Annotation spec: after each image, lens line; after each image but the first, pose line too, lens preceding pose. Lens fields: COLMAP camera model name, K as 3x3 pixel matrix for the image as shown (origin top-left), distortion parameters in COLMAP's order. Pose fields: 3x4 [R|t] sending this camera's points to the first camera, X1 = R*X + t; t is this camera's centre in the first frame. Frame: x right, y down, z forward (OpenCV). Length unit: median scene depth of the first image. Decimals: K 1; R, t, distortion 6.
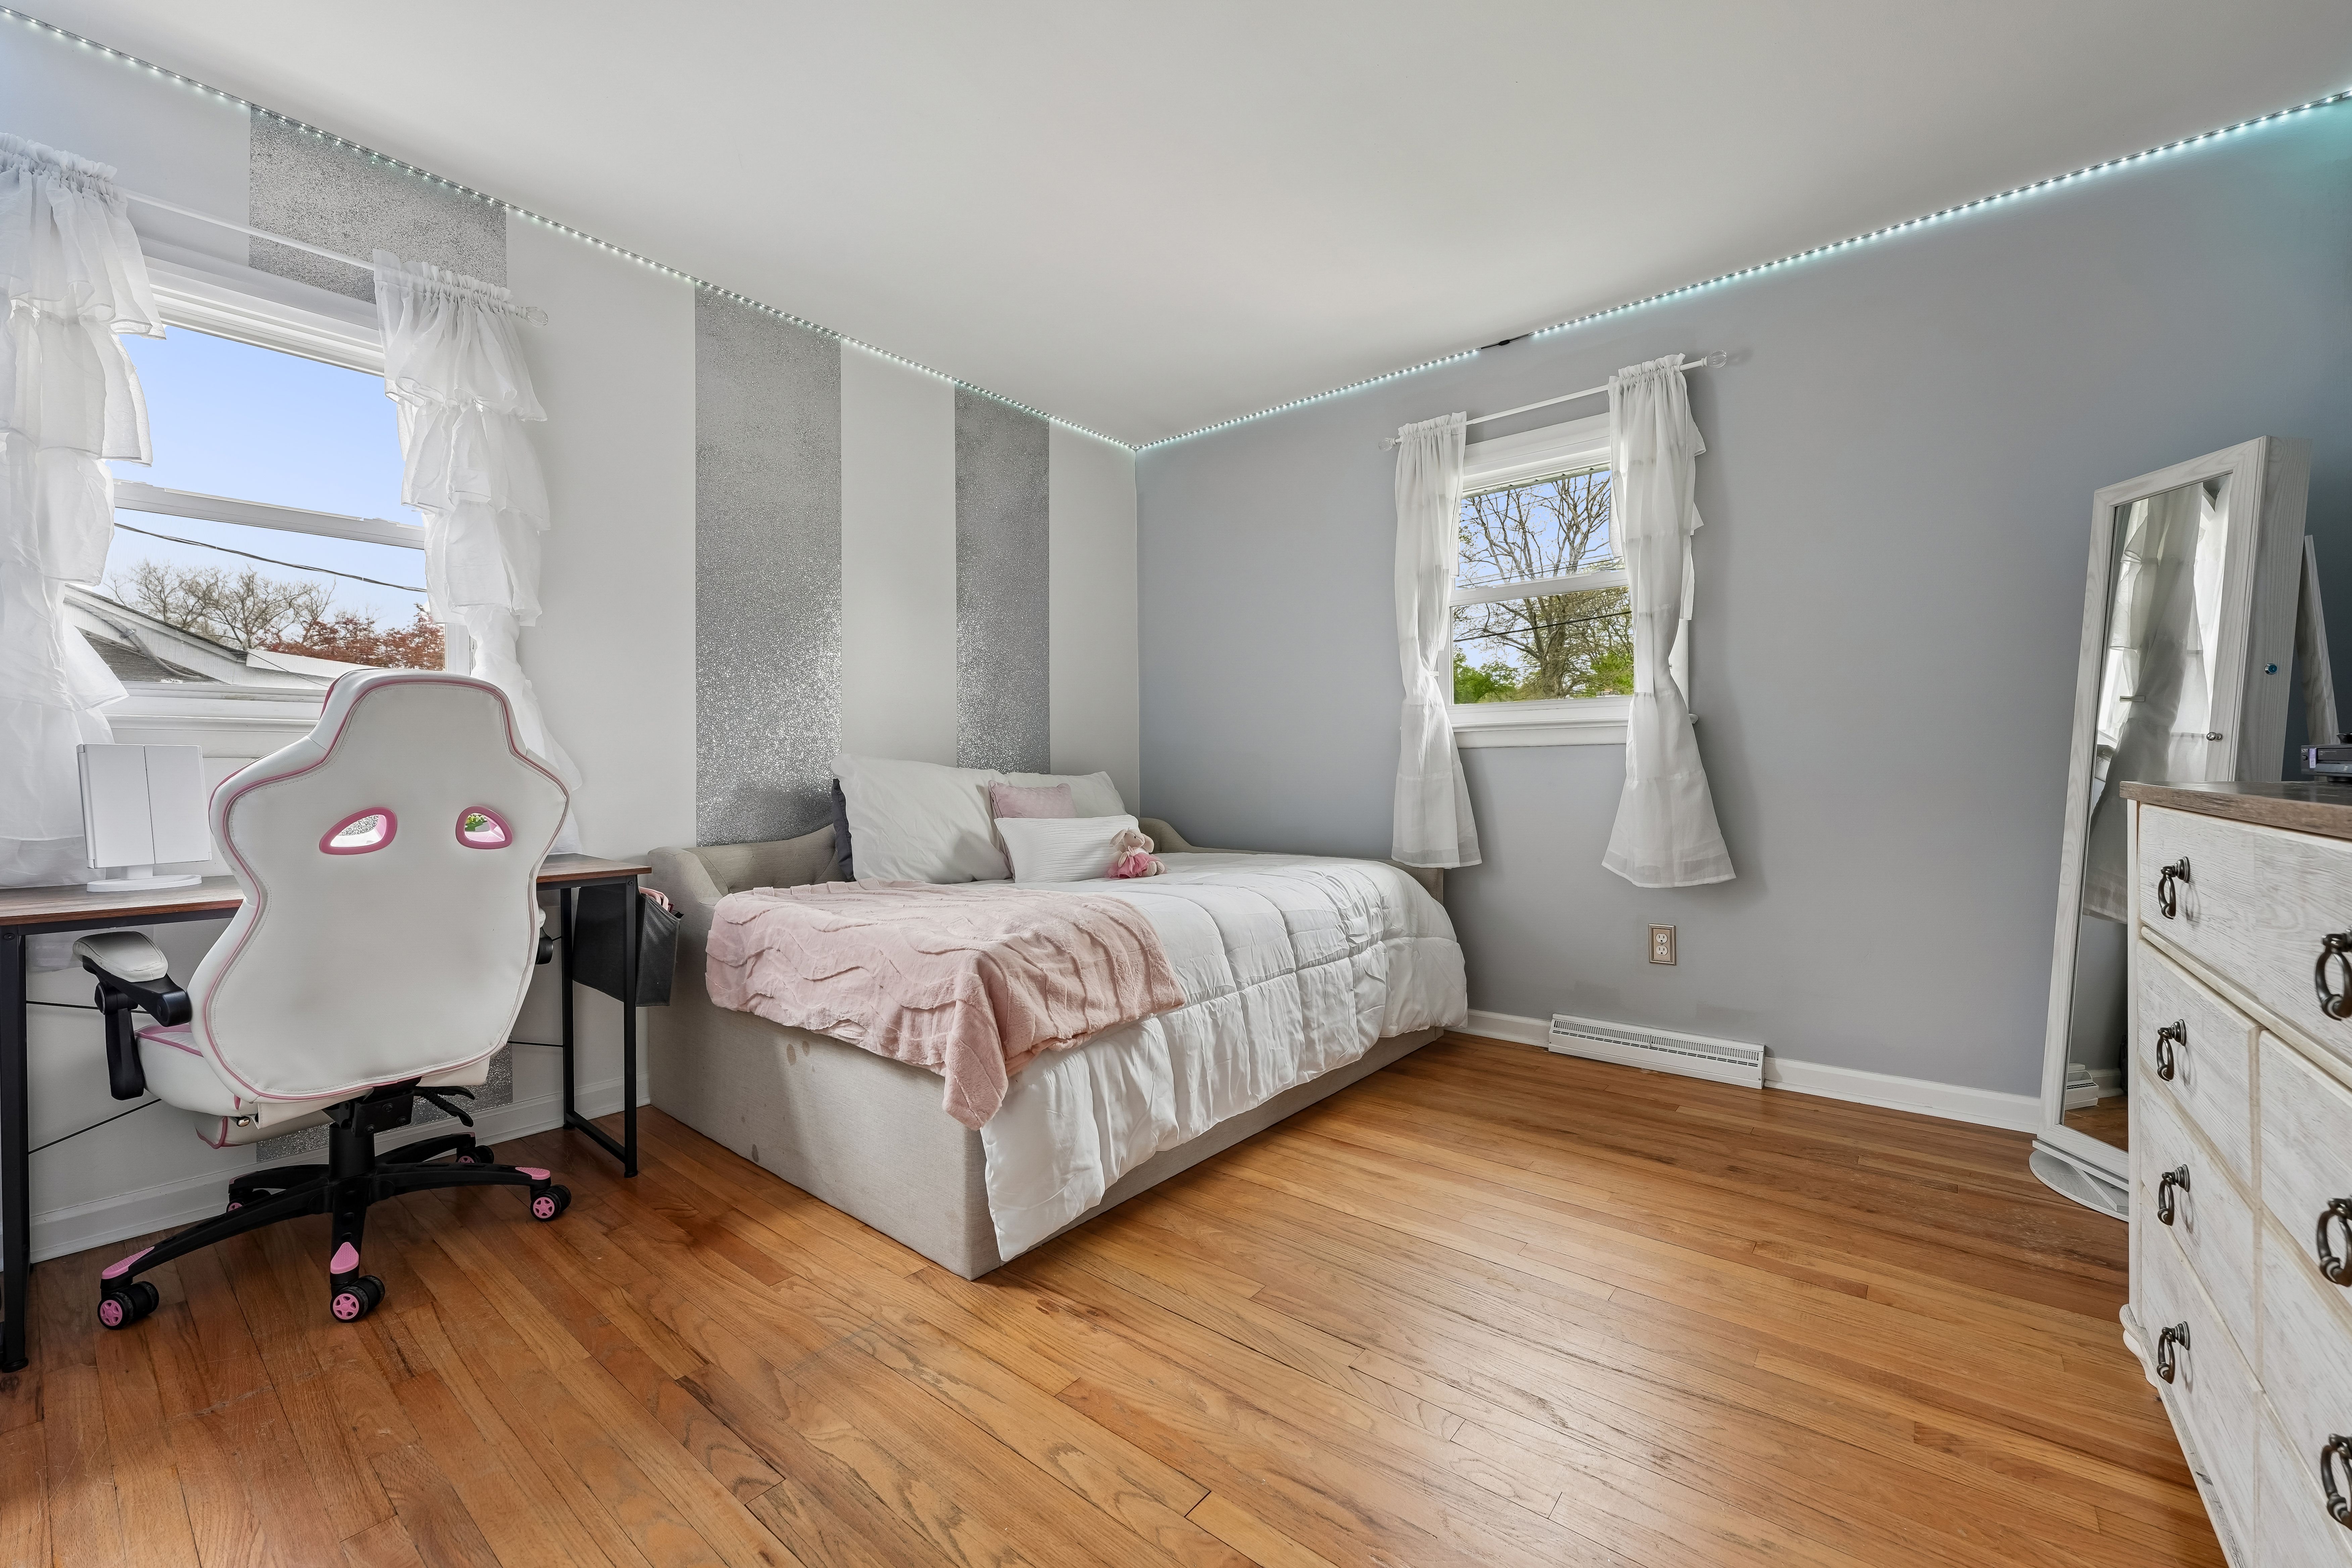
lens RADIAL K [[957.9, 0, 1170.8], [0, 957.9, 785.8], [0, 0, 1]] dist [0.001135, -0.000944]
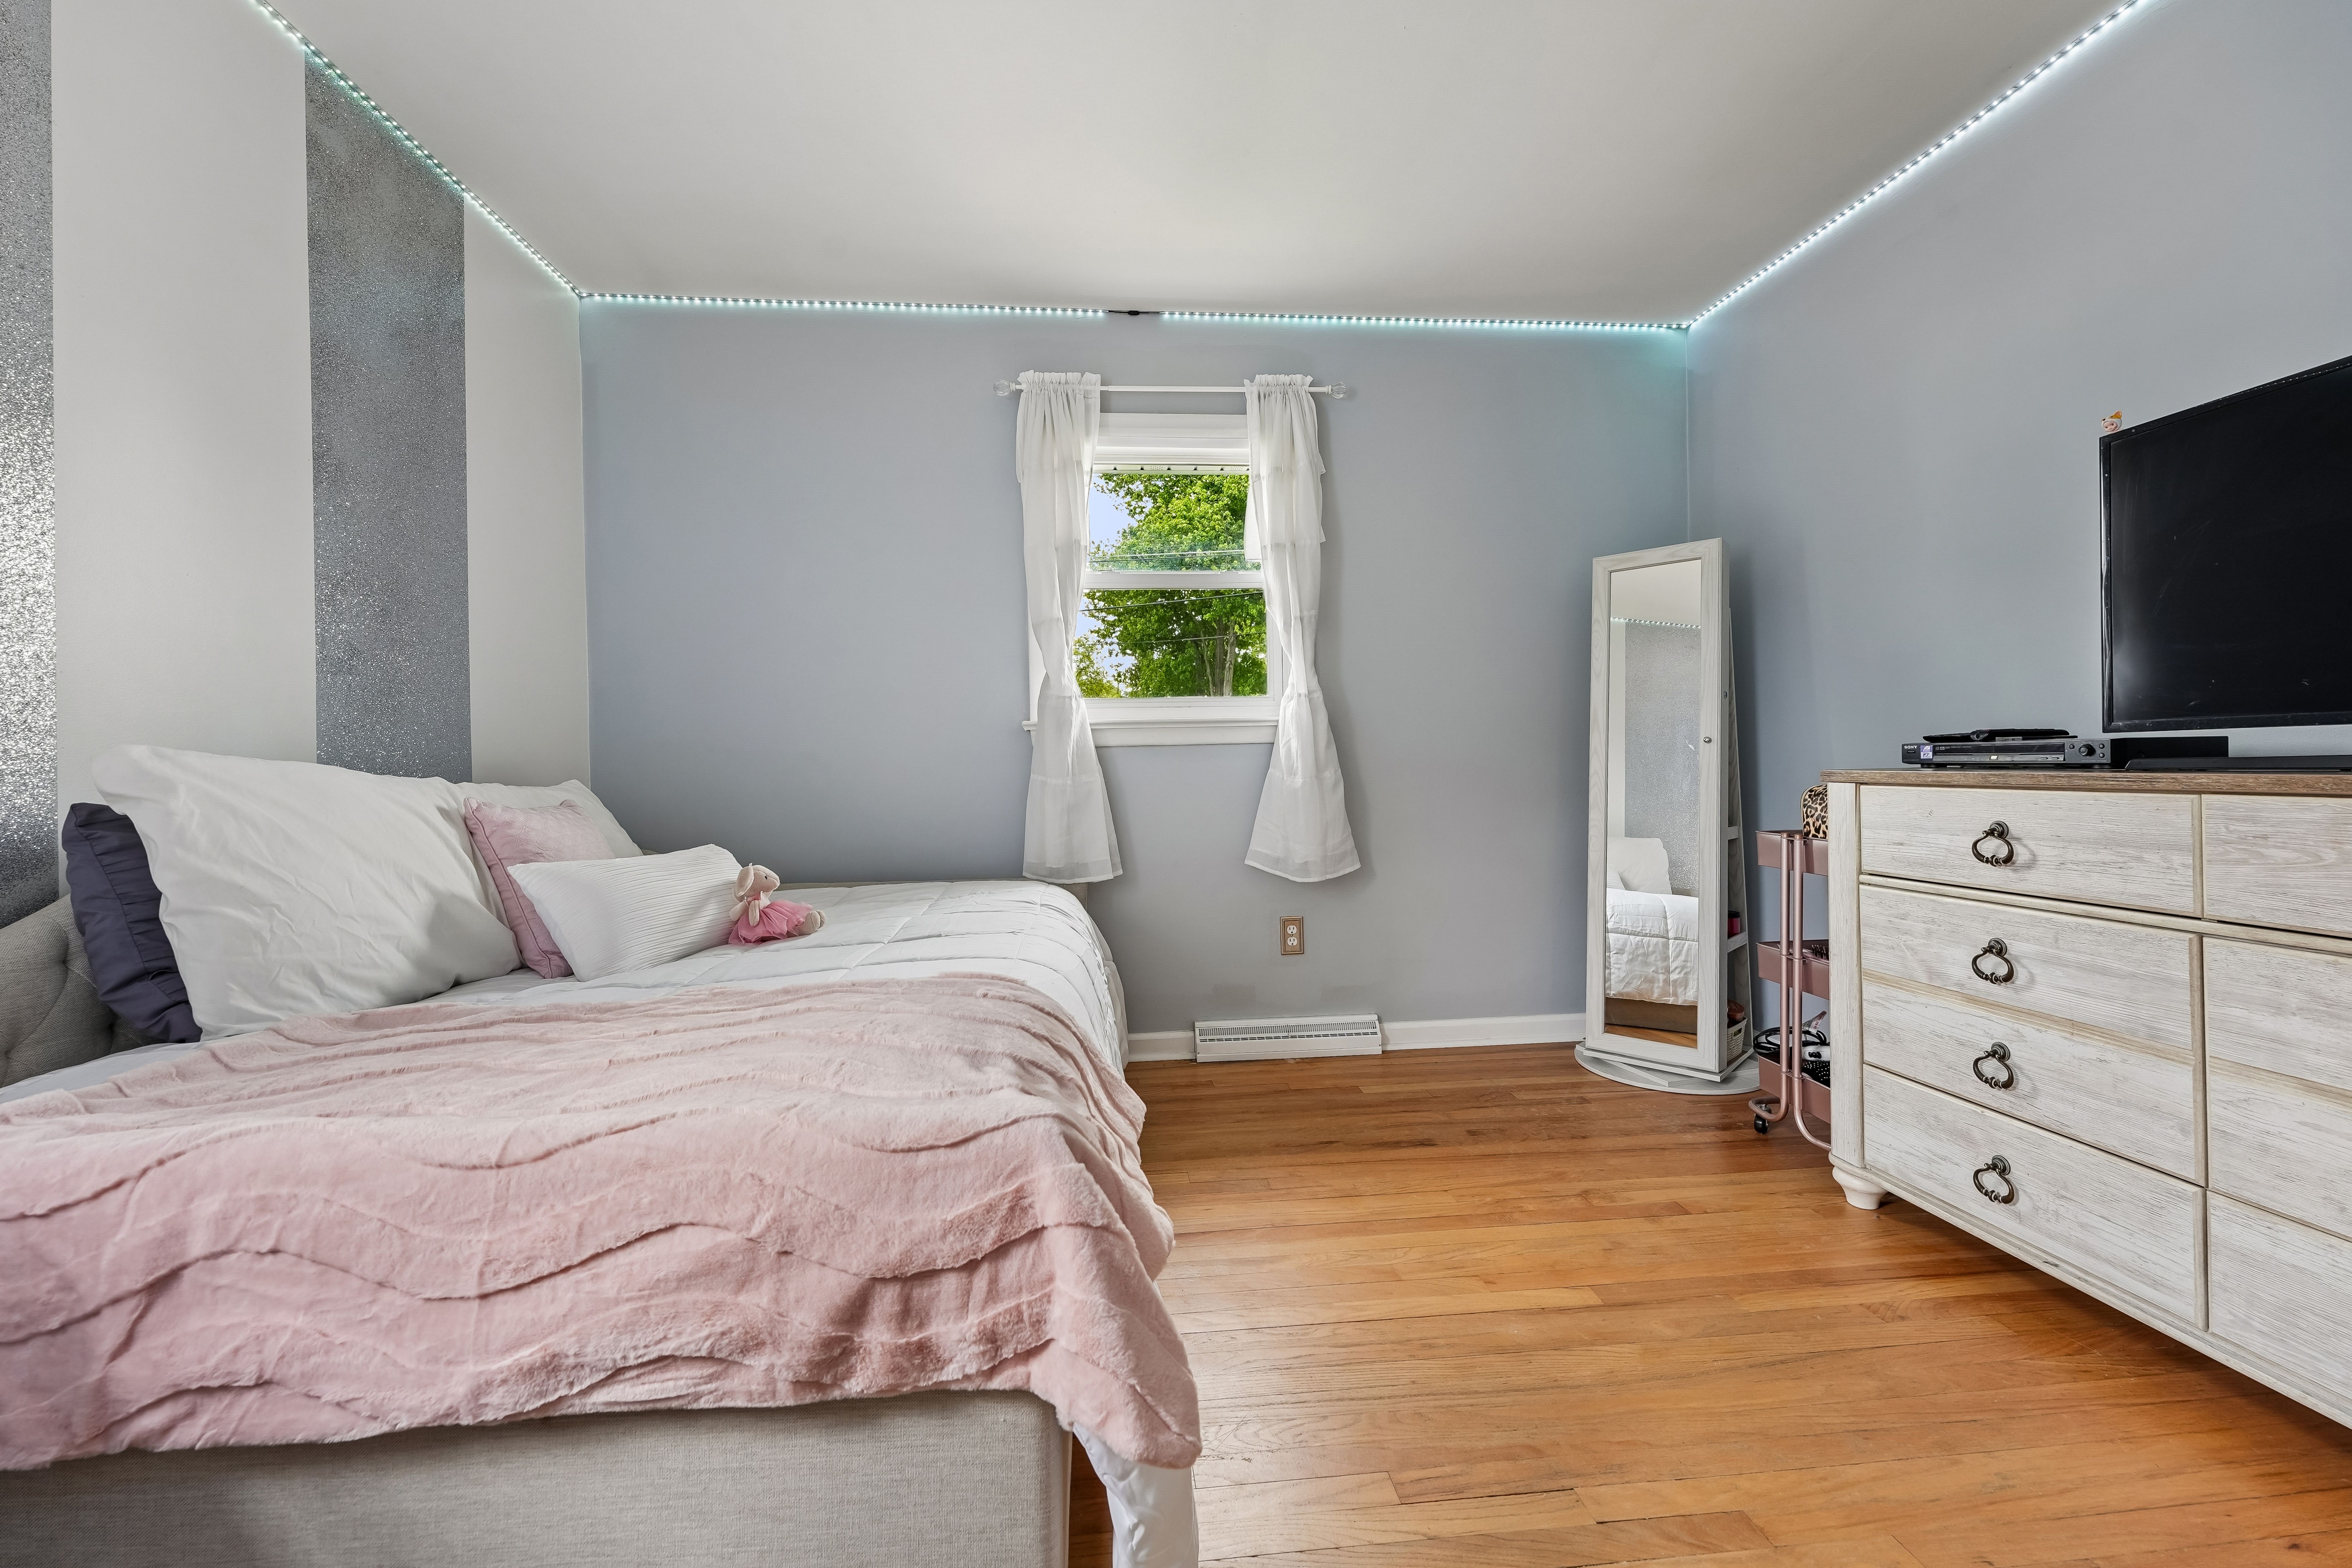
lens RADIAL K [[957.9, 0, 1187.4], [0, 957.9, 774.9], [0, 0, 1]] dist [0.001135, -0.000944]
pose [[0.706714, -0.012452, 0.707390, -0.317899], [0.024519, 0.999676, -0.006899, -0.005335], [-0.707075, 0.022220, 0.706790, 0.353799]]
